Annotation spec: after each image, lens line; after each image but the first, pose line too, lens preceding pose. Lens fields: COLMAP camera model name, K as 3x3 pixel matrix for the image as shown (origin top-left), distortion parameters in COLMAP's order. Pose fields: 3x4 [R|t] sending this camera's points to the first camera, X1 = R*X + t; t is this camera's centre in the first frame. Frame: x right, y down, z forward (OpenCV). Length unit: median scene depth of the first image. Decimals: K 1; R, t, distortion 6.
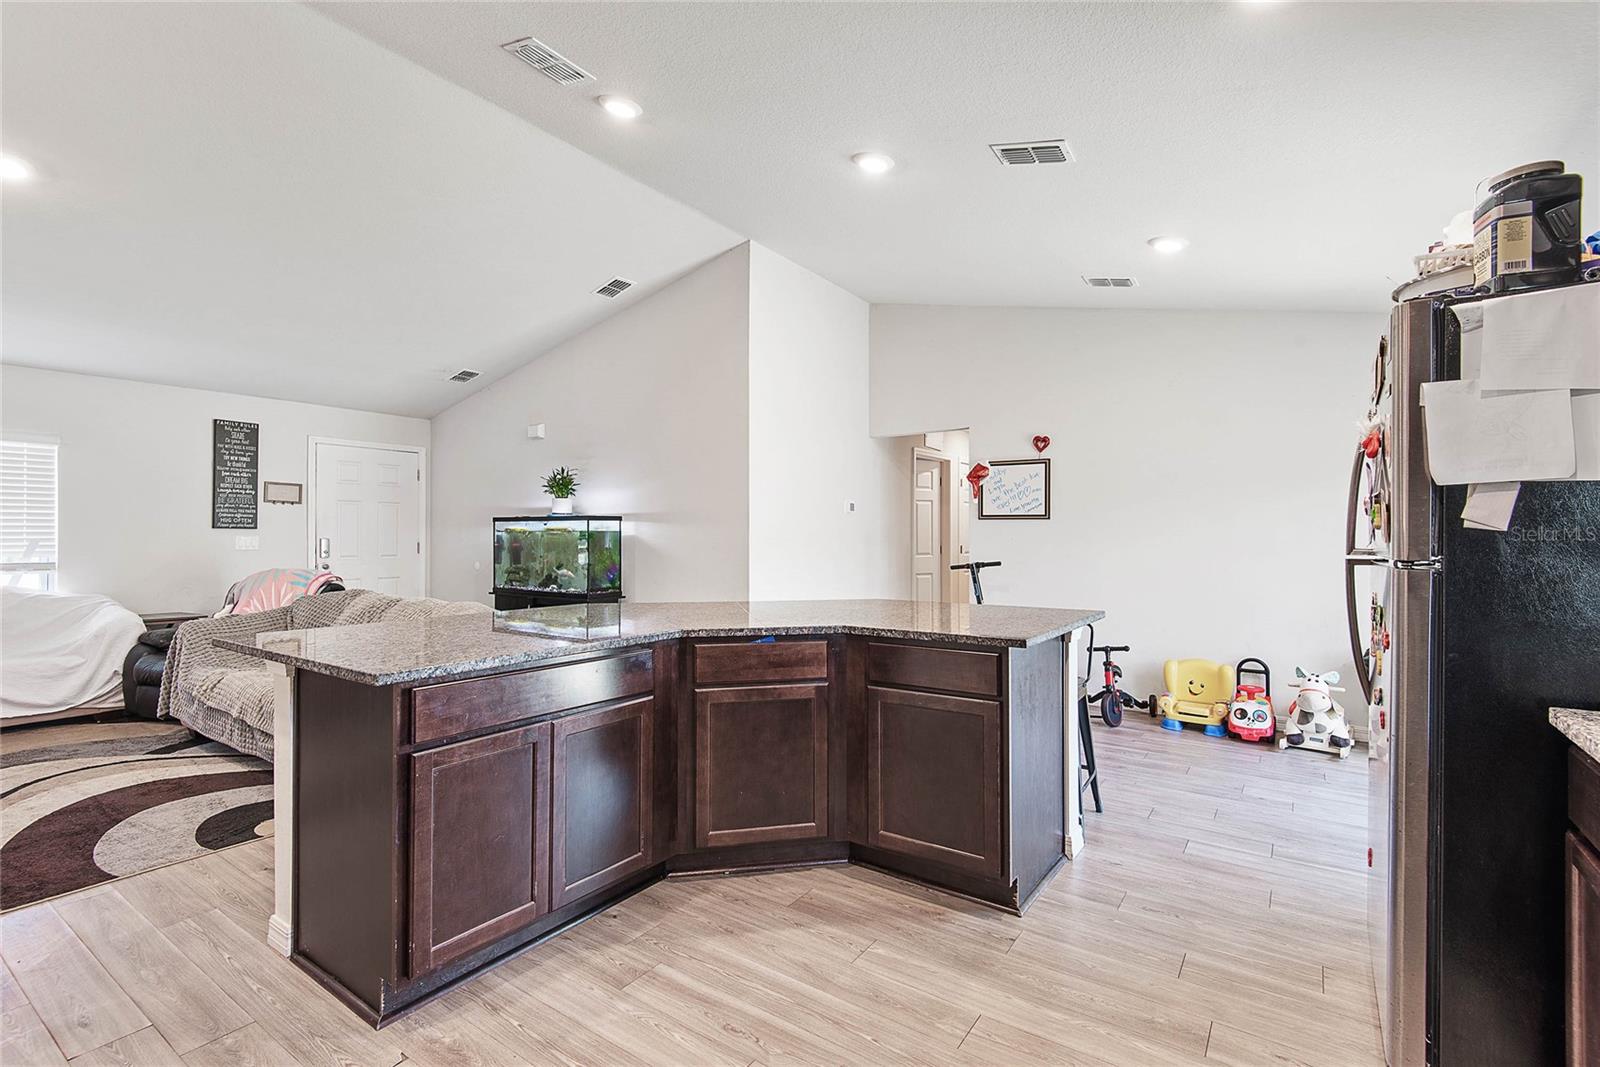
lens RADIAL K [[731.0, 0, 802.9], [0, 731.0, 531.4], [0, 0, 1]] dist [0.029926, -0.017151]
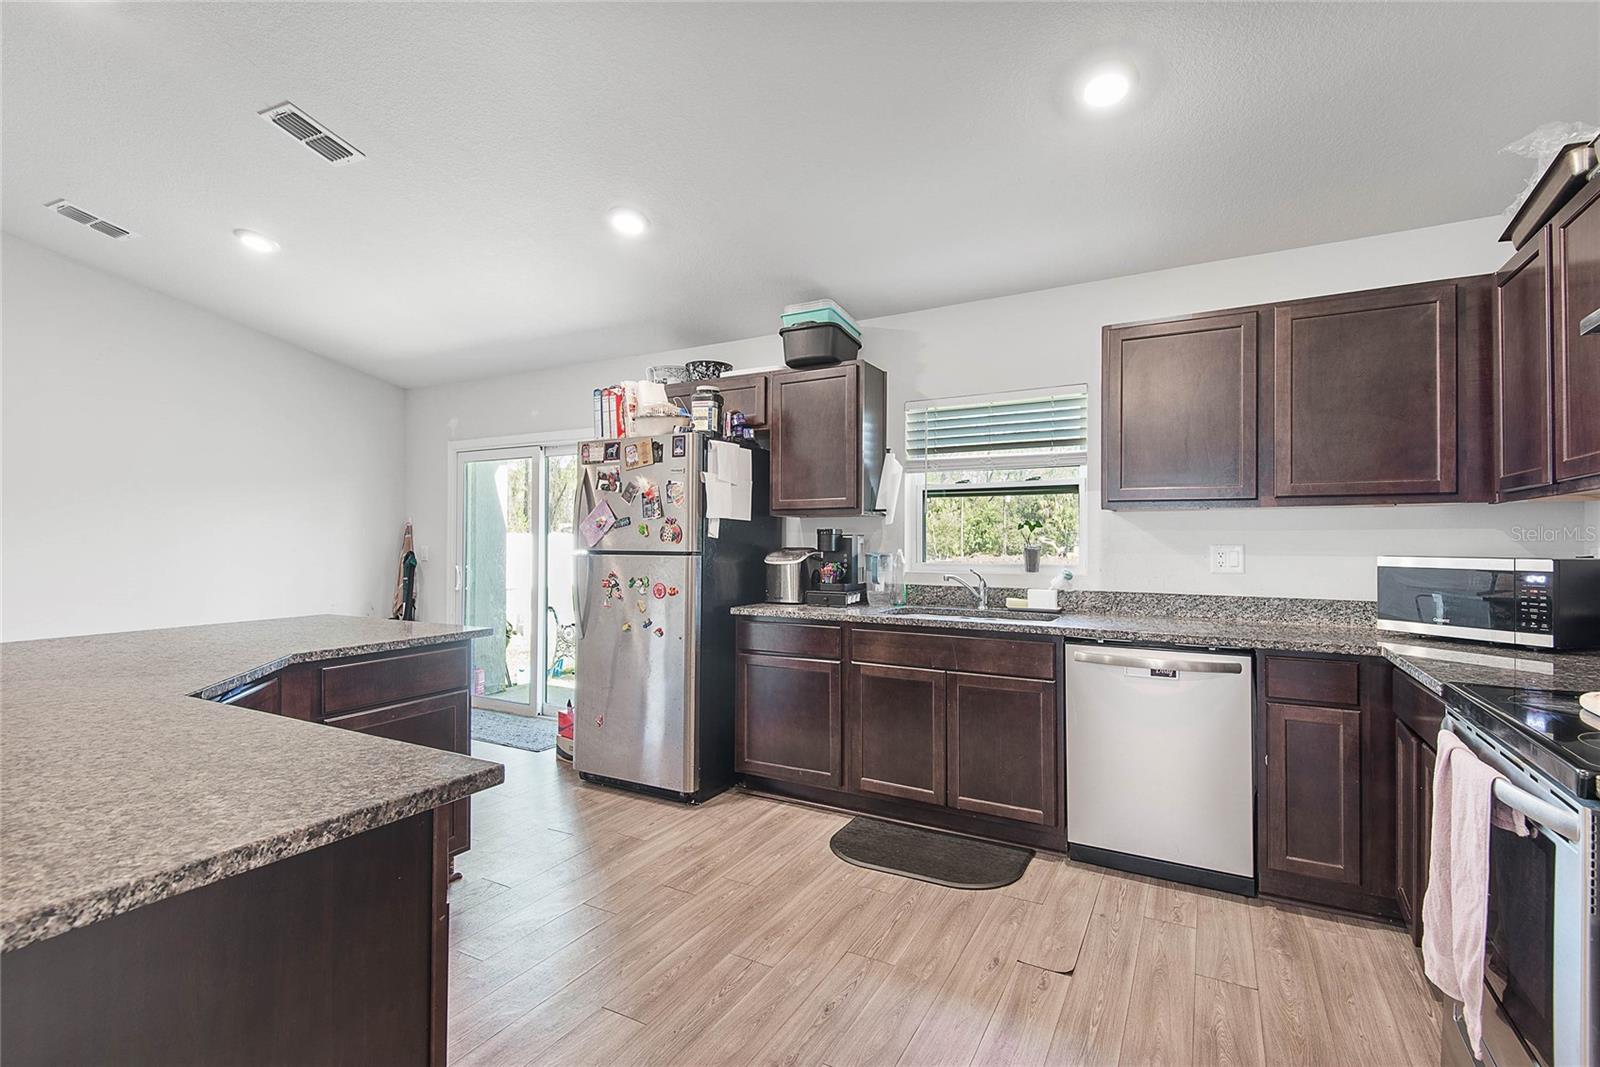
lens RADIAL K [[731.0, 0, 806.1], [0, 731.0, 532.2], [0, 0, 1]] dist [0.029926, -0.017151]
pose [[-0.106342, 0.010100, 0.994278, -0.356215], [-0.008653, 0.999901, -0.011083, 0.000792], [-0.994292, -0.009782, -0.106244, 0.239948]]
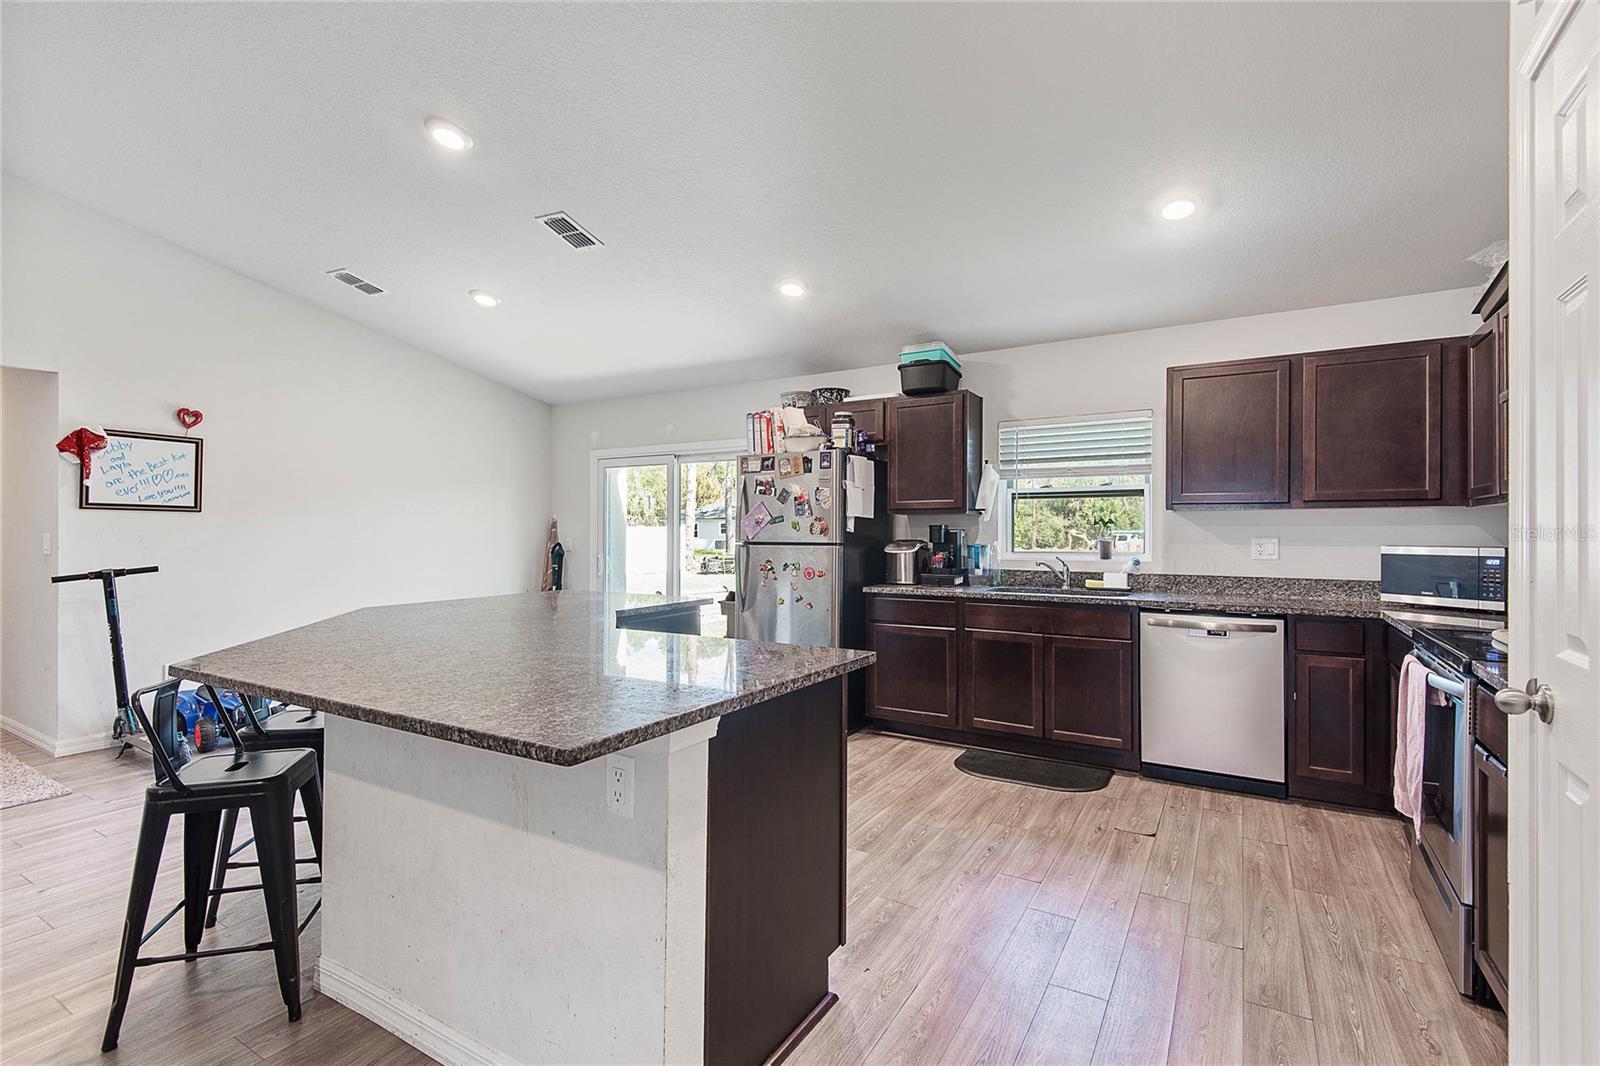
lens RADIAL K [[731.0, 0, 806.3], [0, 731.0, 530.7], [0, 0, 1]] dist [0.029926, -0.017151]
pose [[-0.073756, 0.003012, 0.997272, -0.503390], [-0.008991, 0.999953, -0.003685, 0.001419], [-0.997236, -0.009238, -0.073725, 0.350862]]
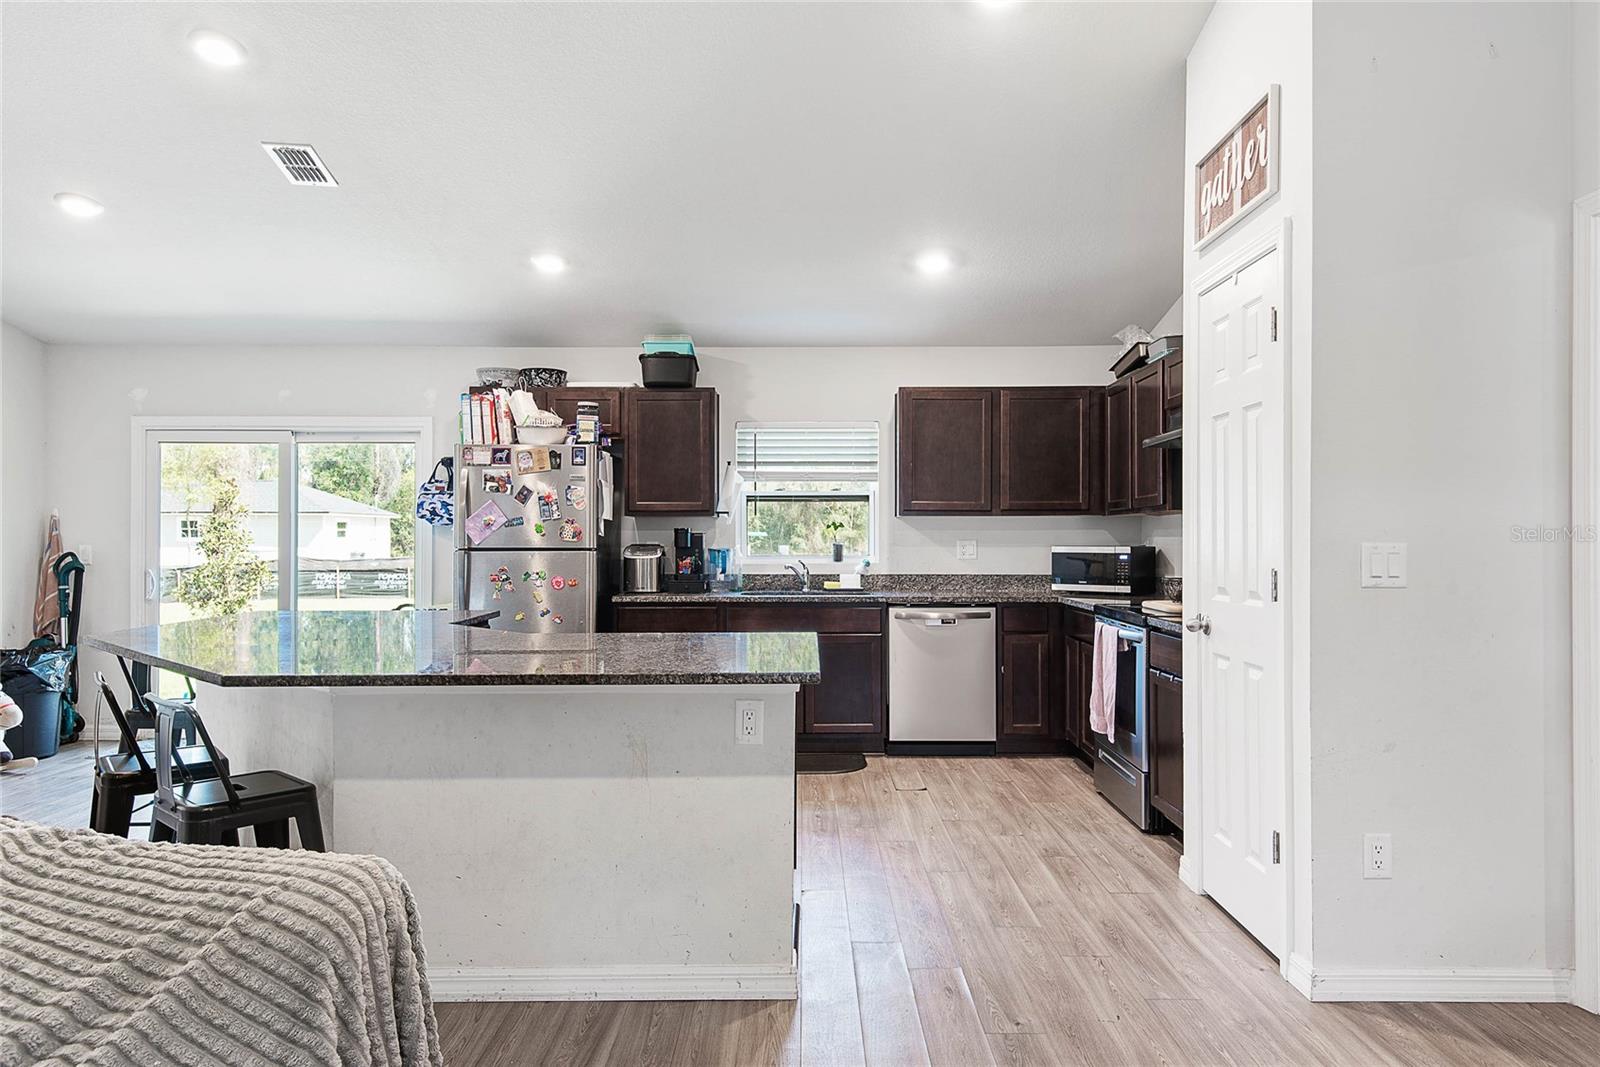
lens RADIAL K [[1026.0, 0, 806.7], [0, 1026.0, 536.3], [0, 0, 1]] dist [0.037376, -0.018446]
pose [[-0.572671, 0.000174, 0.819785, -0.651443], [-0.005917, 0.999973, -0.004345, 0.003062], [-0.819764, -0.007339, -0.572655, 0.638115]]
